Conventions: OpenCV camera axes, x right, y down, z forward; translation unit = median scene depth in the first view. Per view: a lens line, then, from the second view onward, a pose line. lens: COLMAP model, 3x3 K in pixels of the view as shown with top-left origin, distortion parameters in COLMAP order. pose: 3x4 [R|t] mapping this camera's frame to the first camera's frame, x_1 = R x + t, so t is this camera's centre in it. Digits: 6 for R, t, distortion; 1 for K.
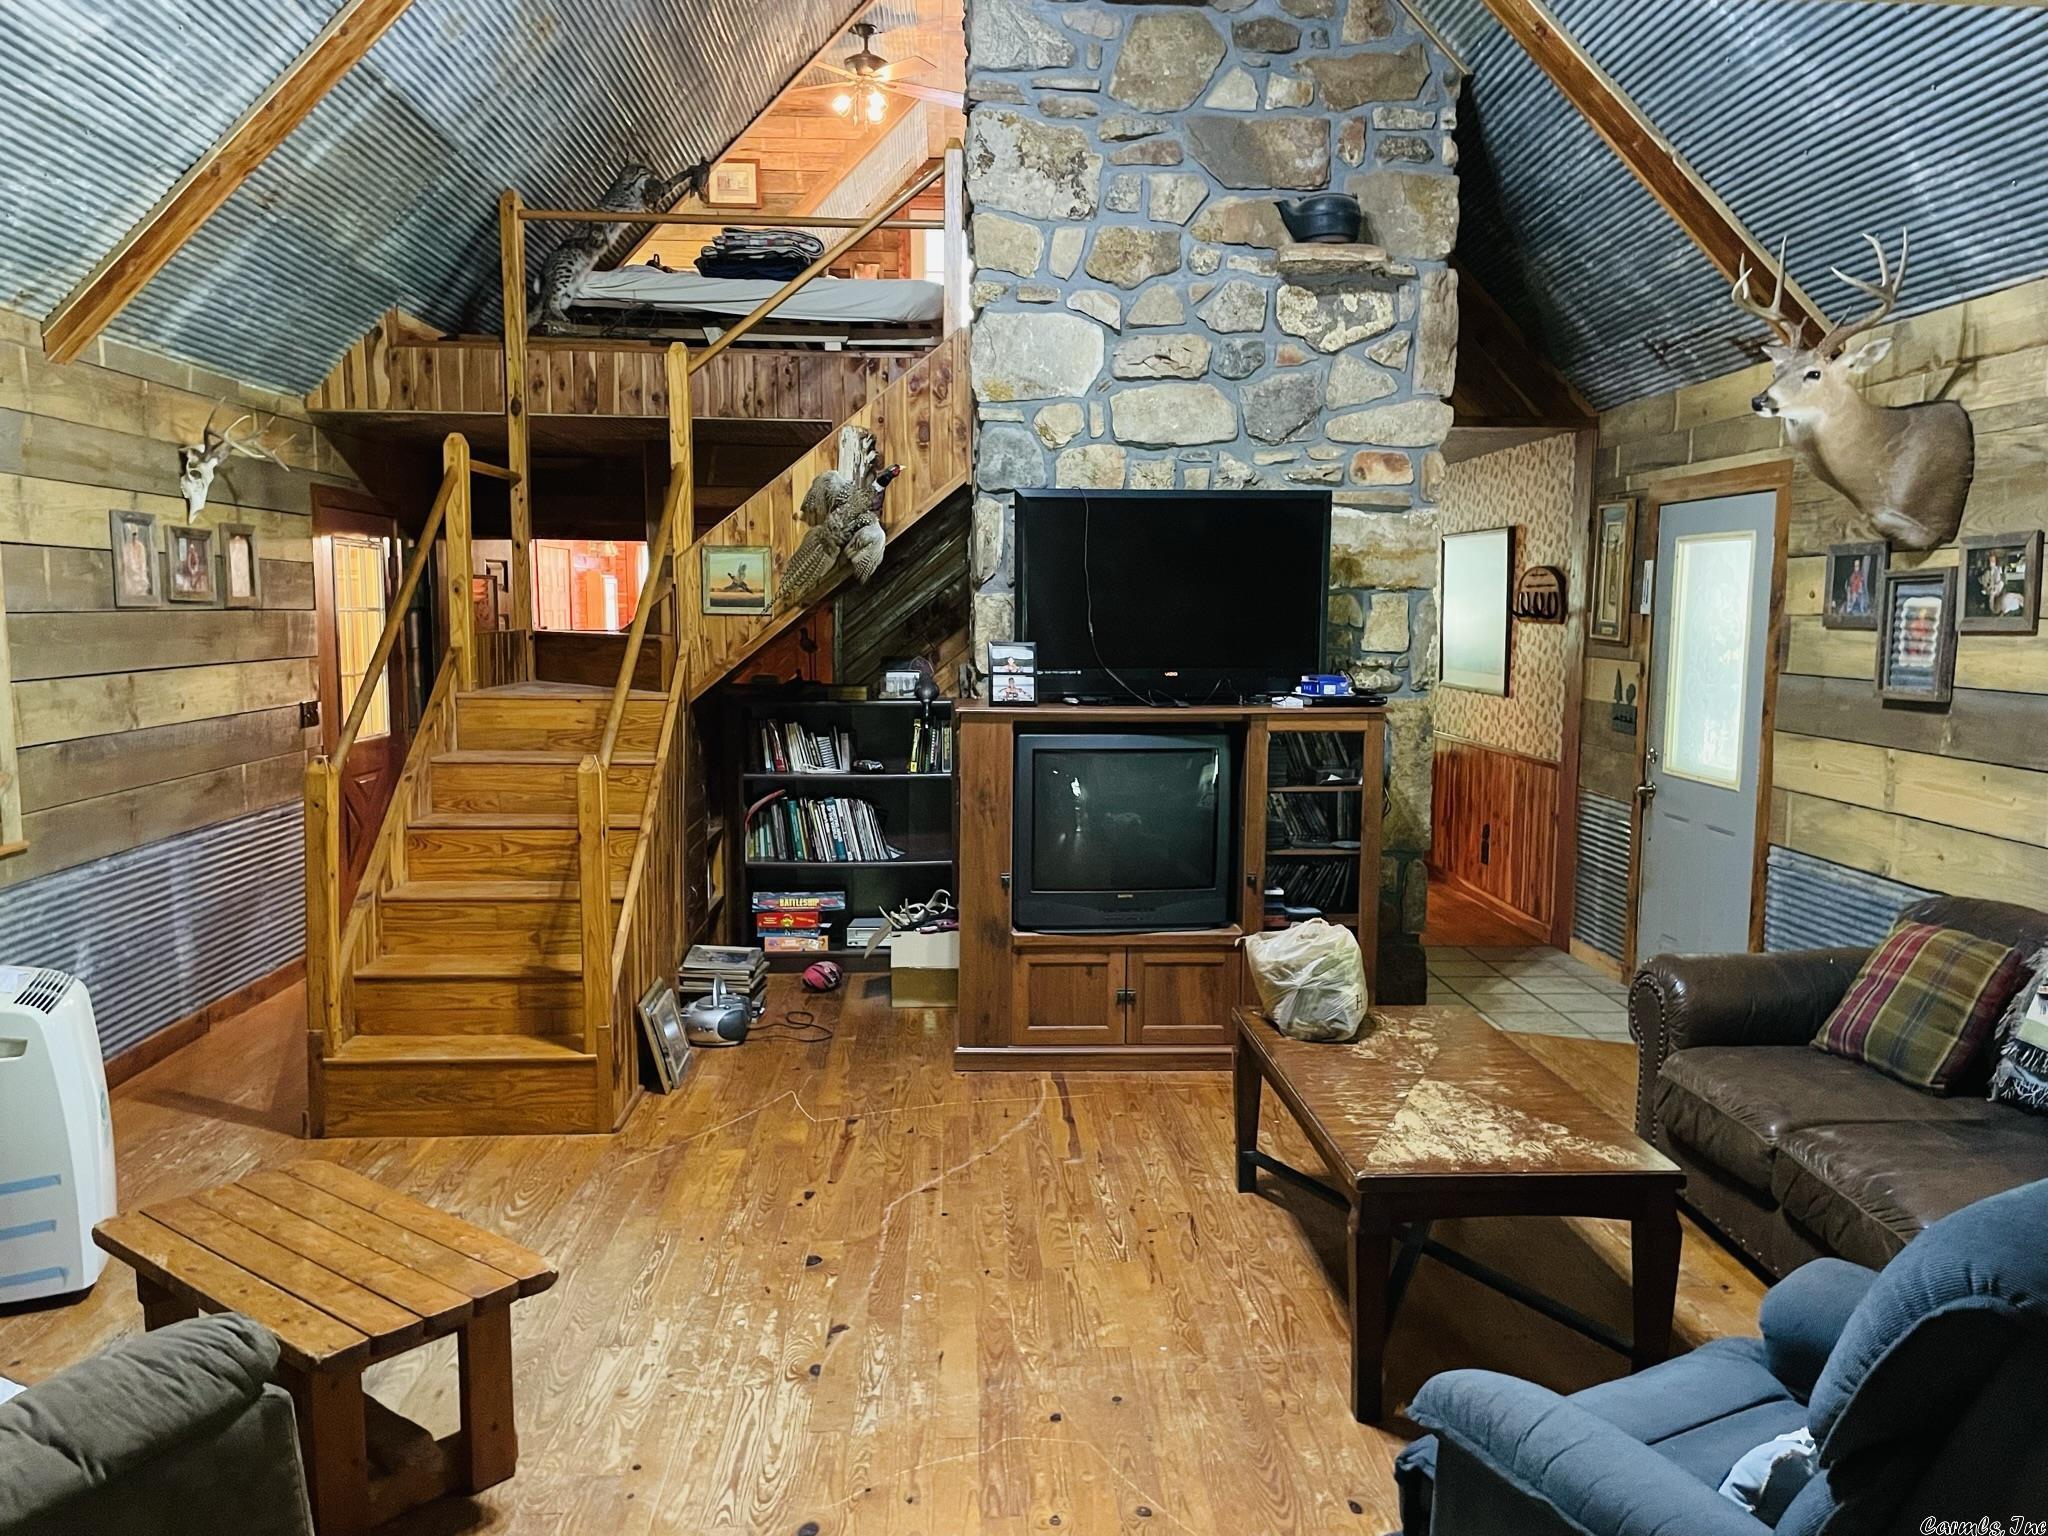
lens RADIAL K [[1533.2, 0, 1027.0], [0, 1533.2, 775.4], [0, 0, 1]] dist [0.089677, -0.111301]
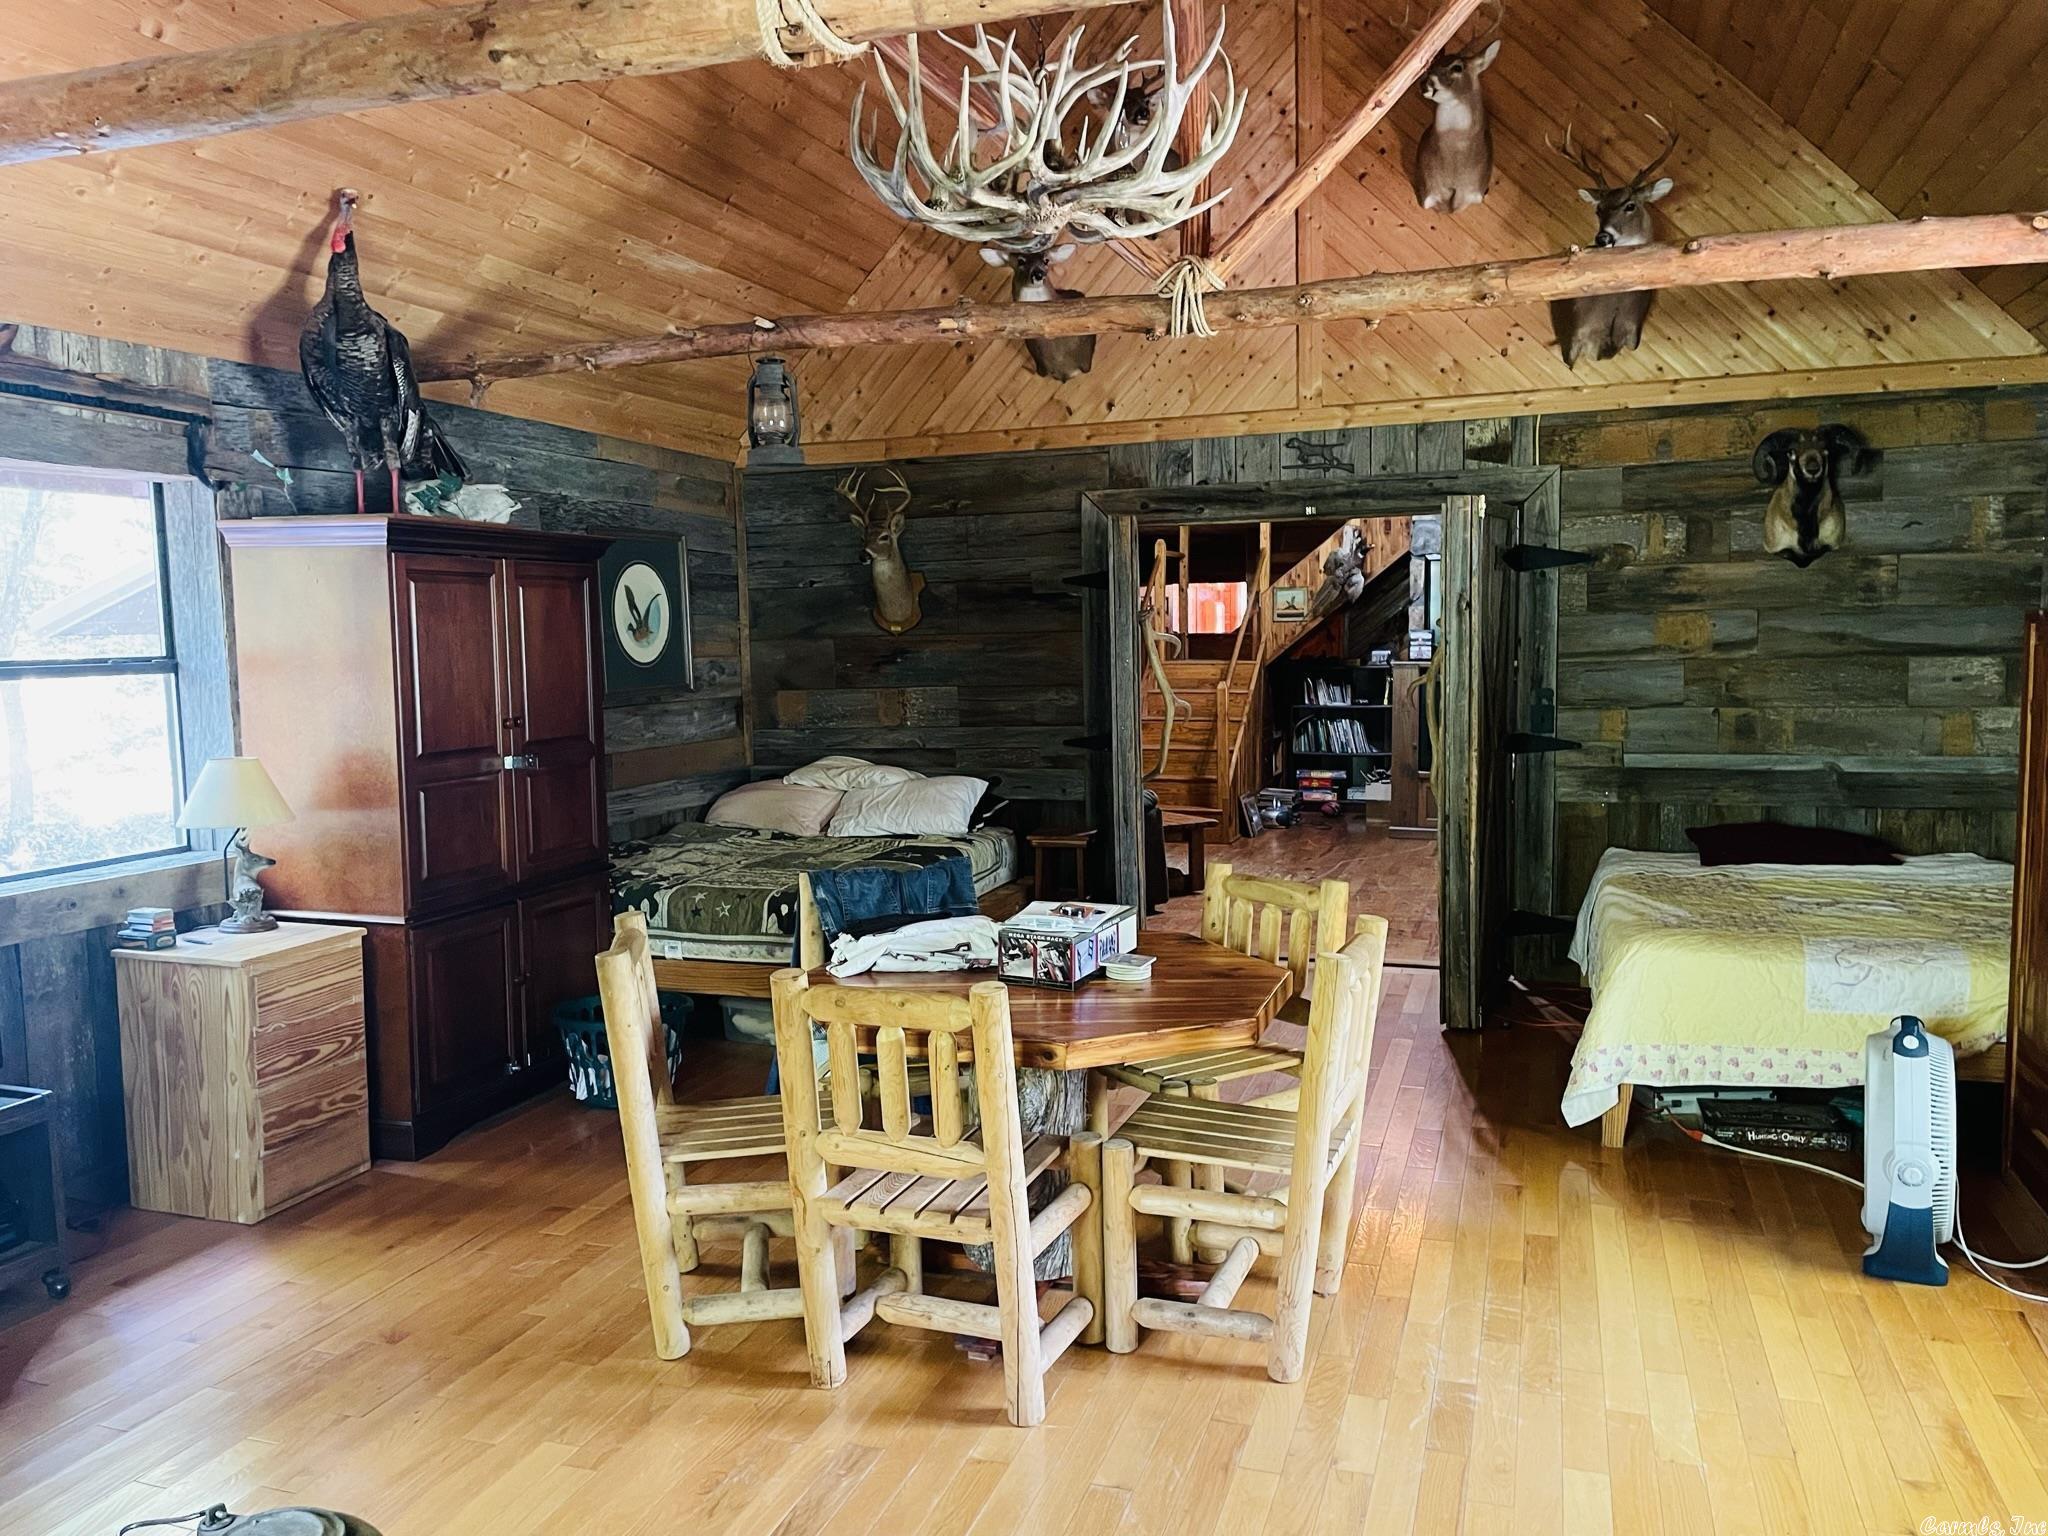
lens RADIAL K [[1533.2, 0, 1027.0], [0, 1533.2, 775.4], [0, 0, 1]] dist [0.089677, -0.111301]
pose [[0.930760, 0.016509, -0.365259, 0.227587], [-0.021188, 0.999737, -0.008807, 0.121249], [0.365018, 0.015937, 0.930864, -0.986162]]
